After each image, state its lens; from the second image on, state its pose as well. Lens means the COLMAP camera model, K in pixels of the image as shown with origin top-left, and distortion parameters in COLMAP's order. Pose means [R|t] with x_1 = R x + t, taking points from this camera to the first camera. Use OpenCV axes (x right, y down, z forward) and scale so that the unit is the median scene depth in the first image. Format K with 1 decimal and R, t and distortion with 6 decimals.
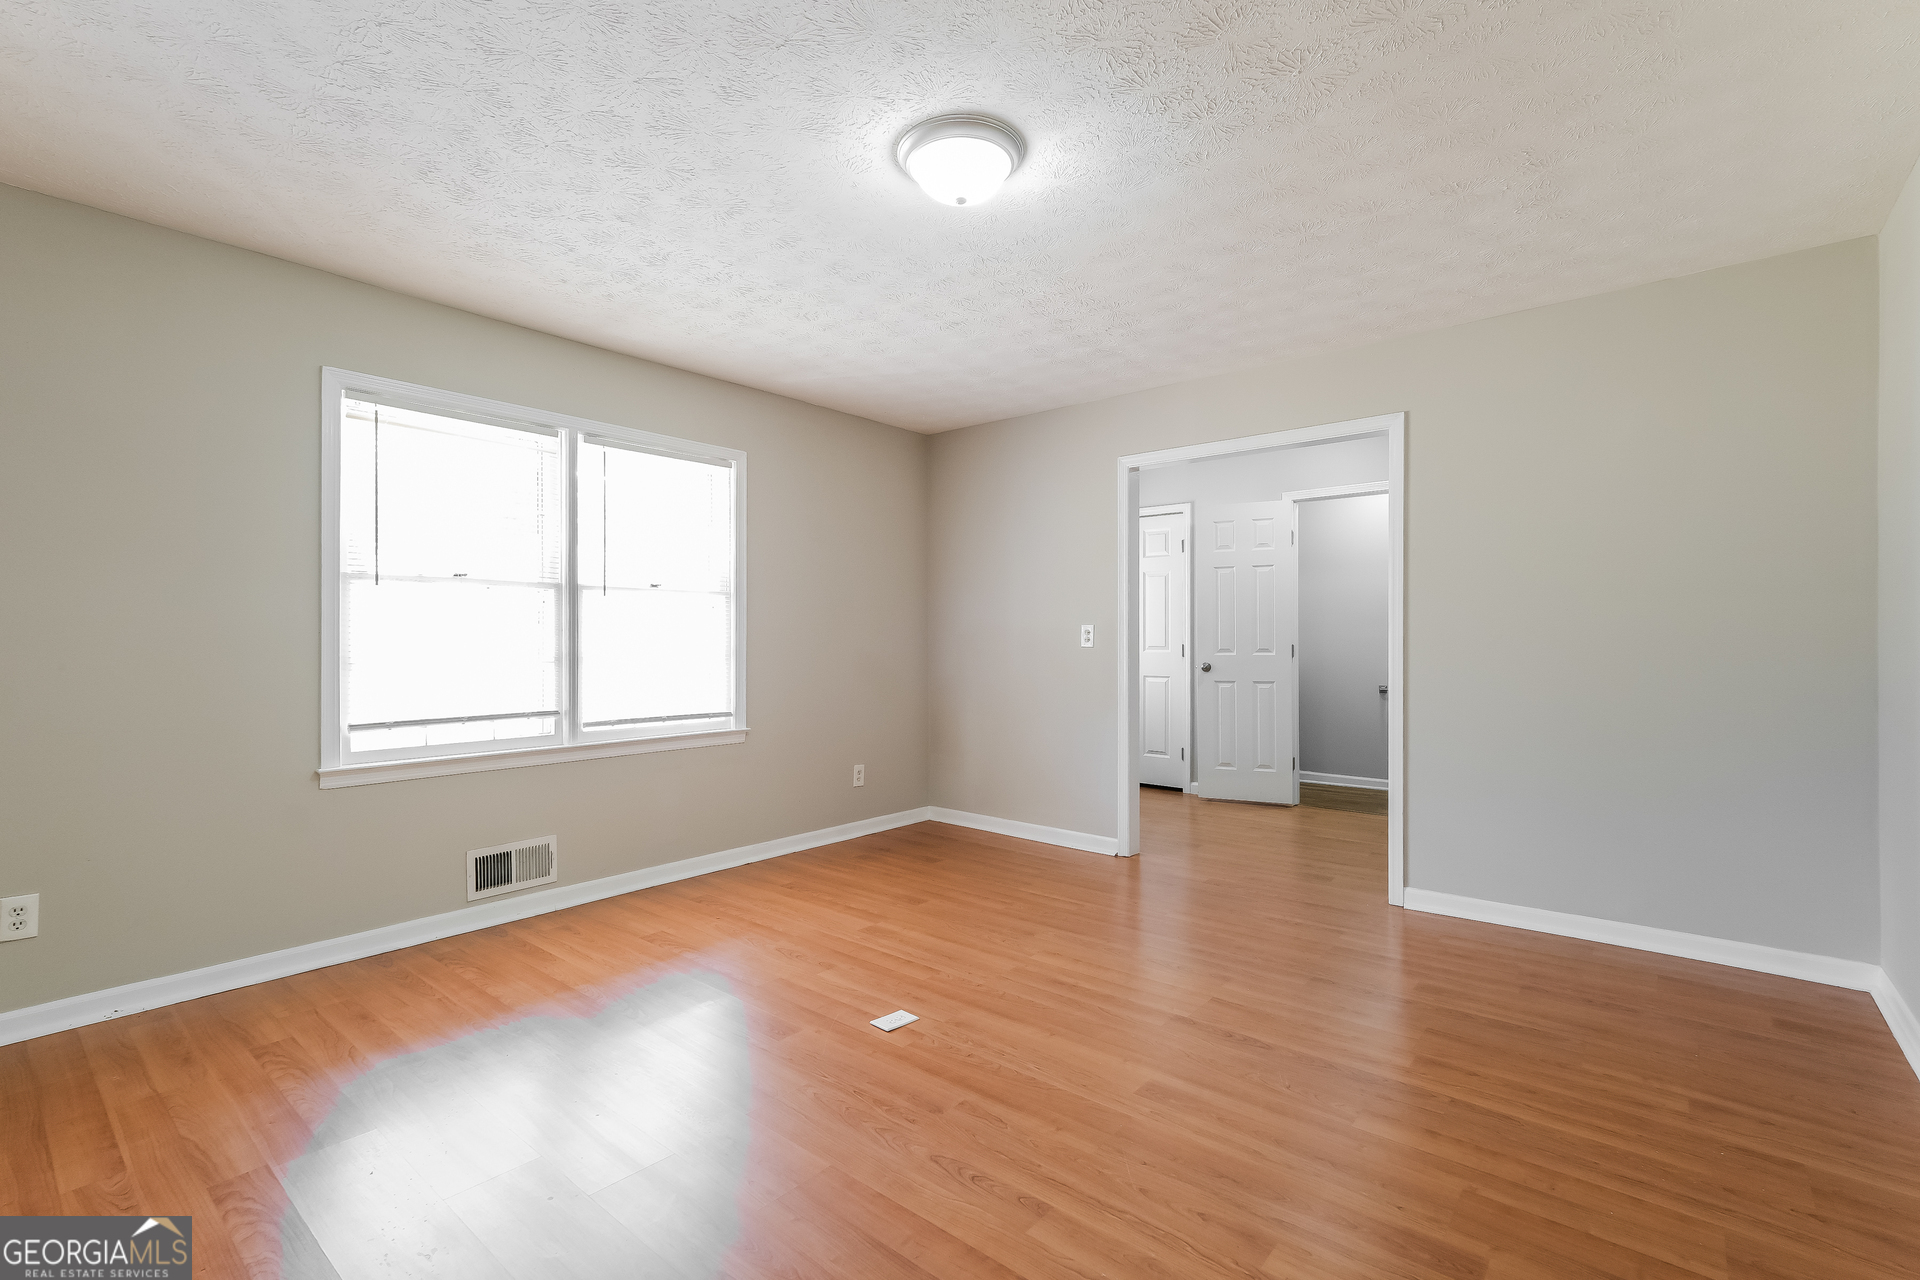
lens RADIAL K [[842.6, 0, 942.8], [0, 842.6, 630.6], [0, 0, 1]] dist [0.000460, 0.000122]
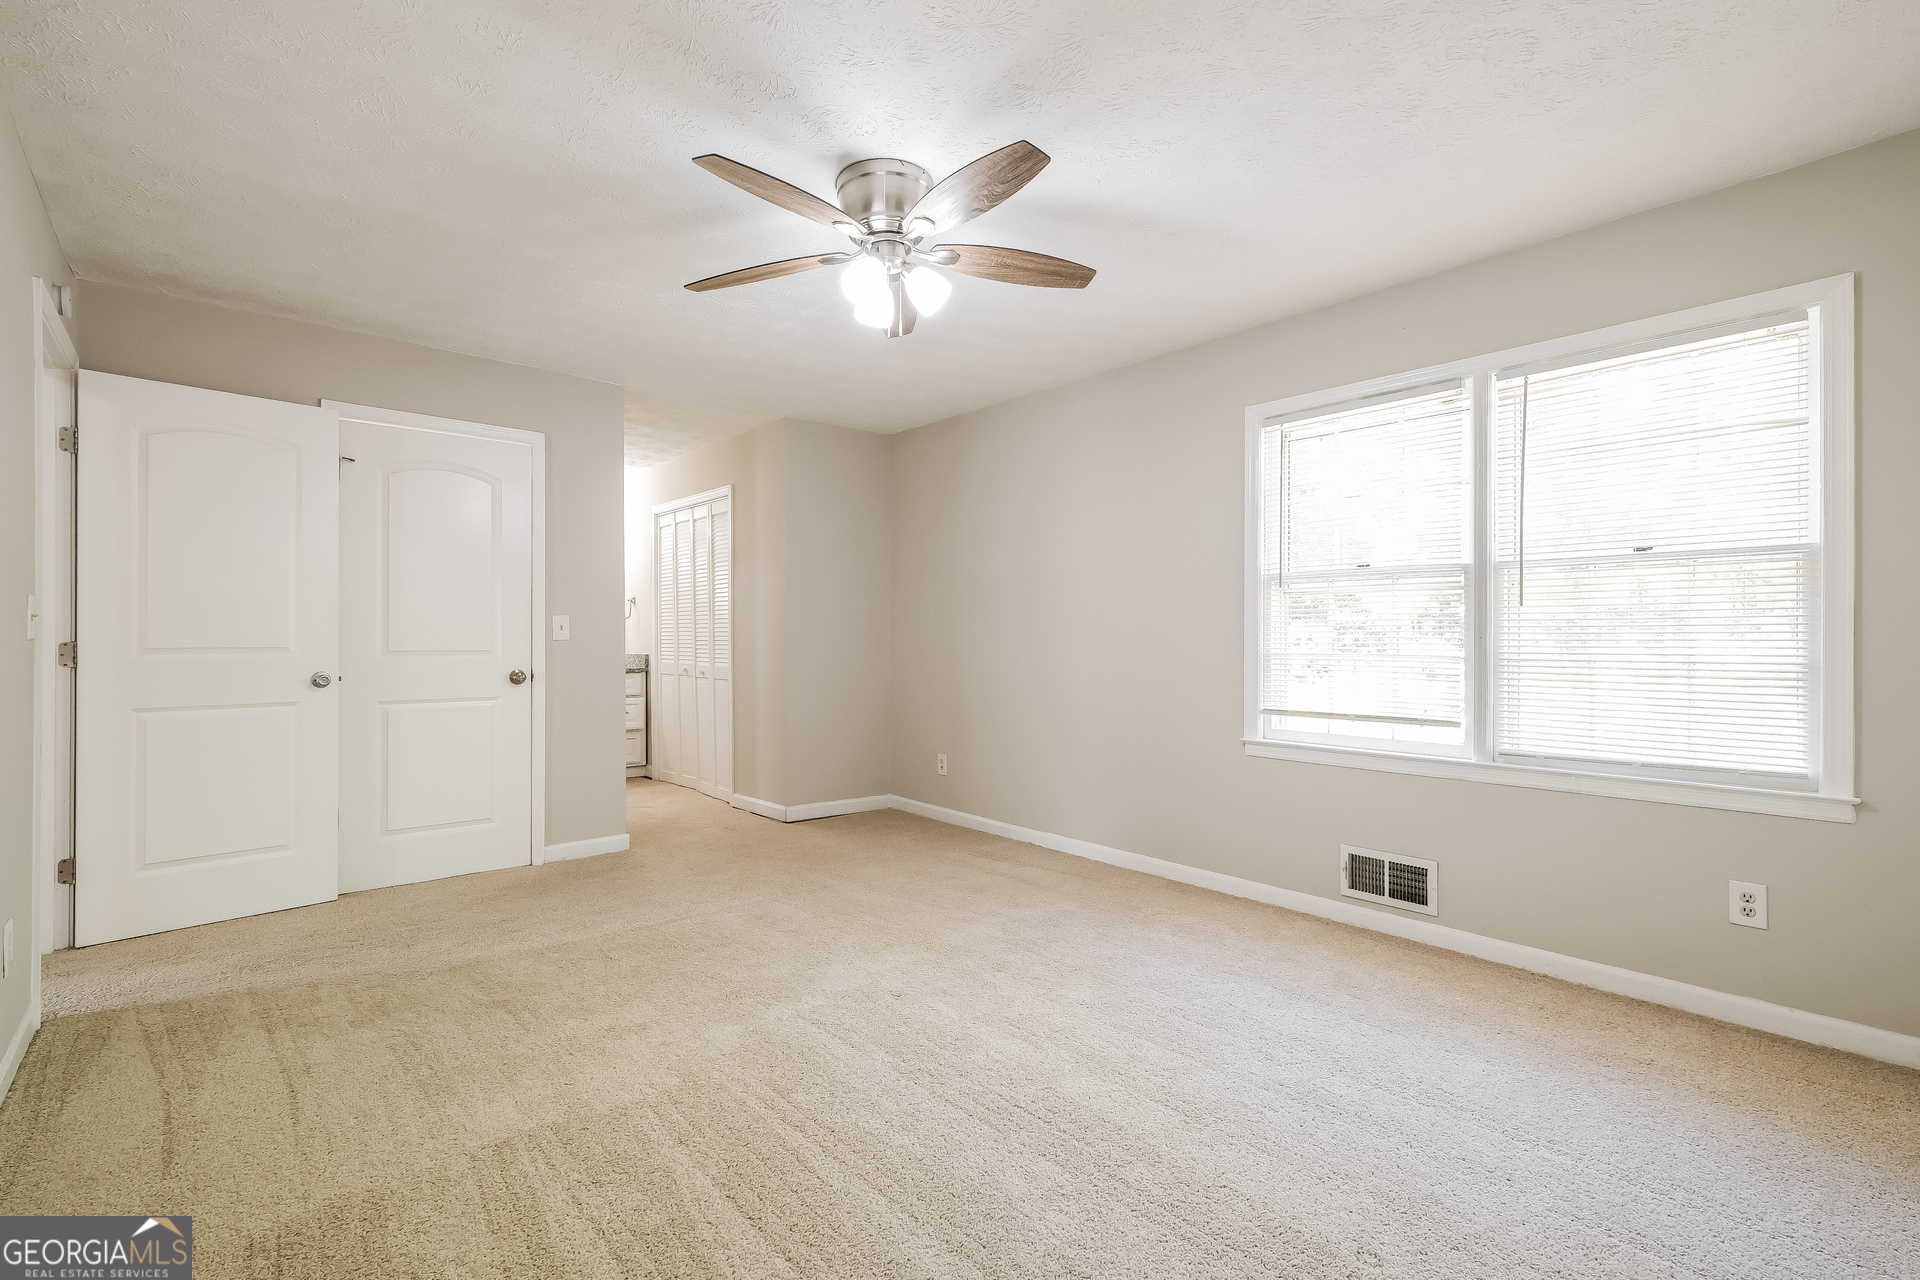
lens RADIAL K [[842.6, 0, 942.8], [0, 842.6, 630.6], [0, 0, 1]] dist [0.000460, 0.000122]
pose [[-0.146773, -0.007735, -0.989140, 0.444139], [0.006400, 0.999941, -0.008769, 0.013286], [0.989149, -0.007618, -0.146715, 0.618612]]
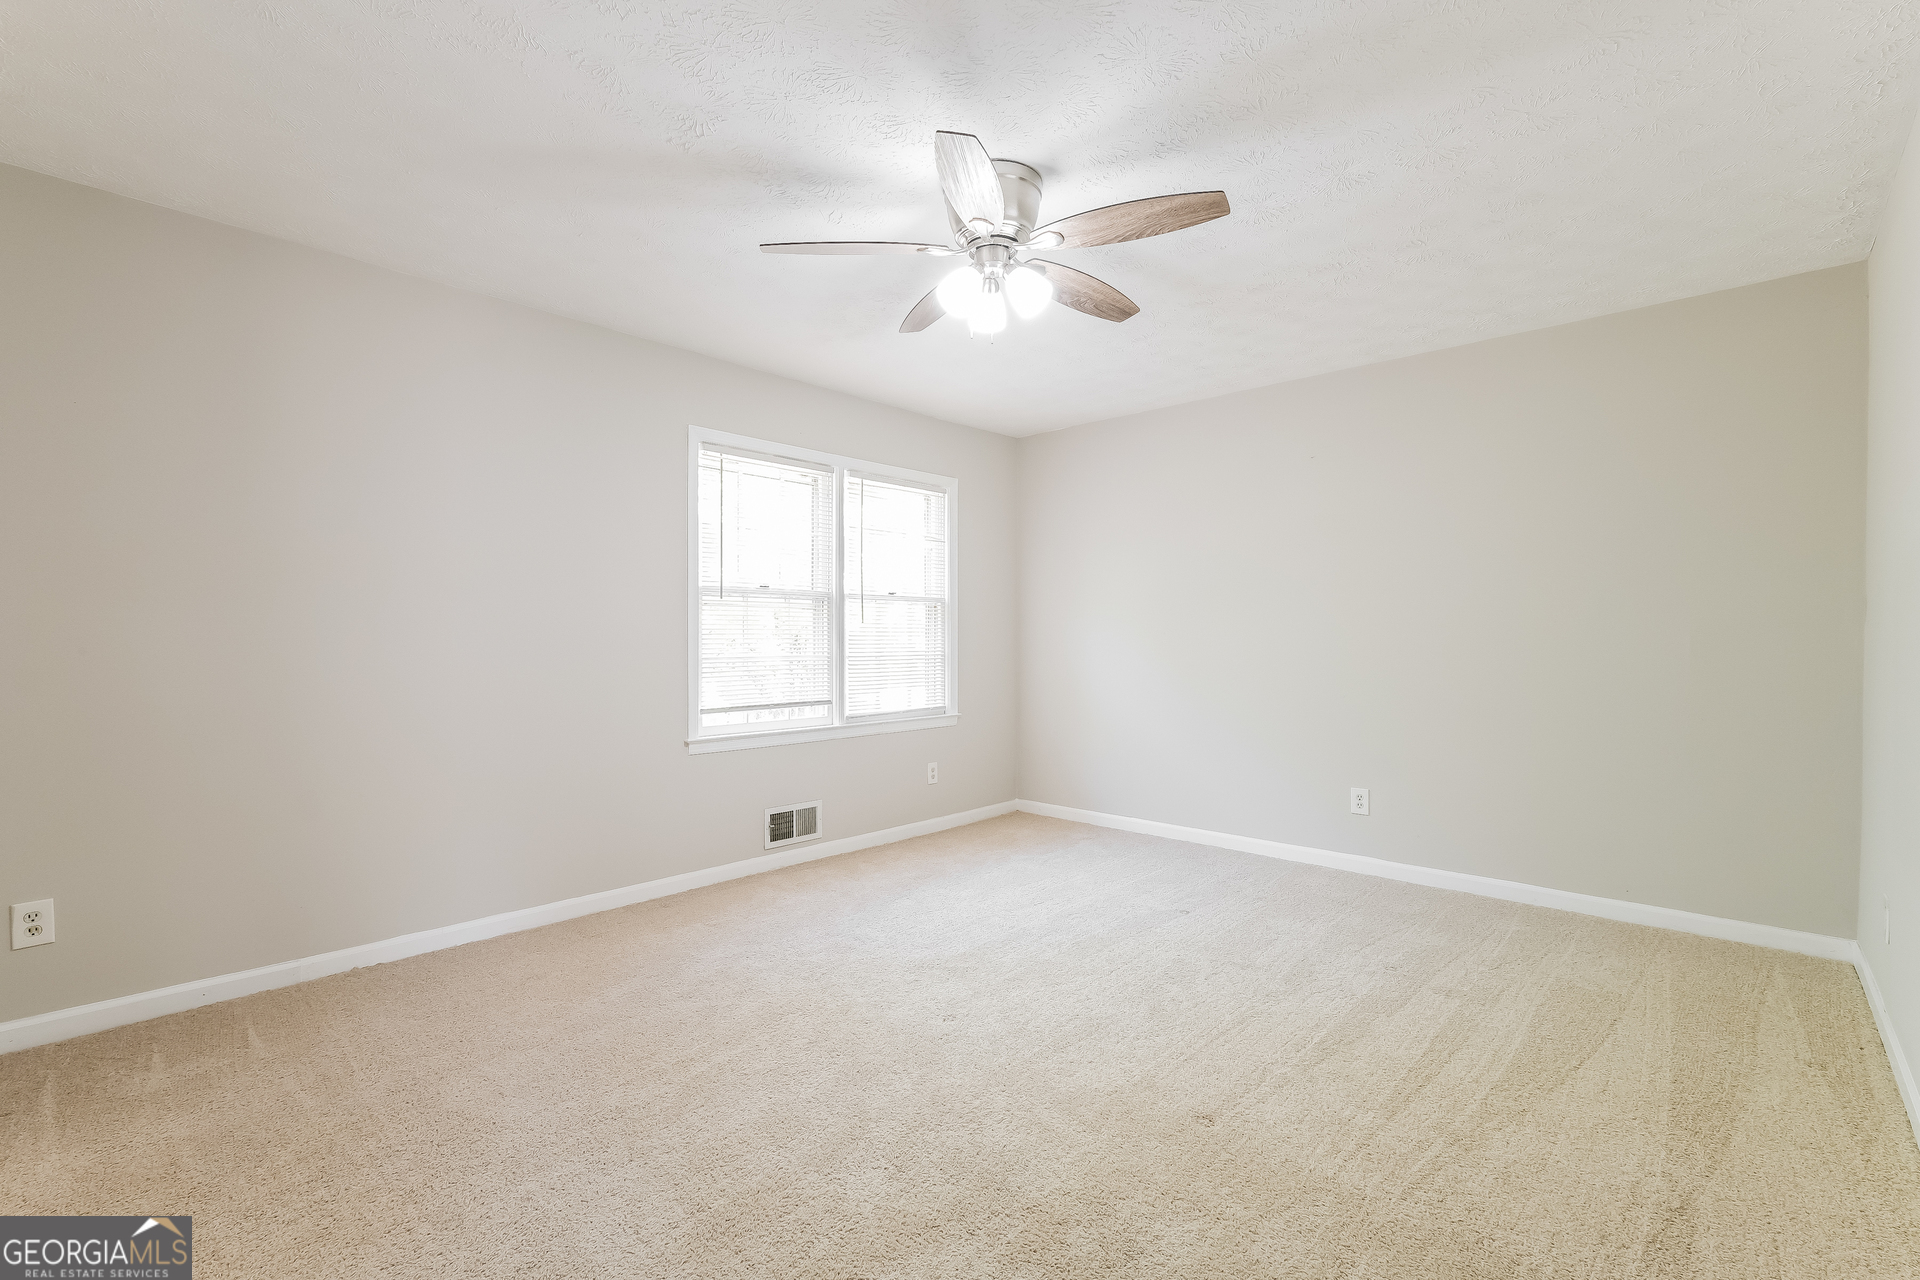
lens RADIAL K [[864.4, 0, 944.7], [0, 864.4, 642.0], [0, 0, 1]] dist [0.001017, 0.000158]
pose [[0.999048, 0.001473, -0.043592, -0.239717], [-0.000897, 0.999912, 0.013224, -0.001885], [0.043607, -0.013173, 0.998962, -0.251243]]
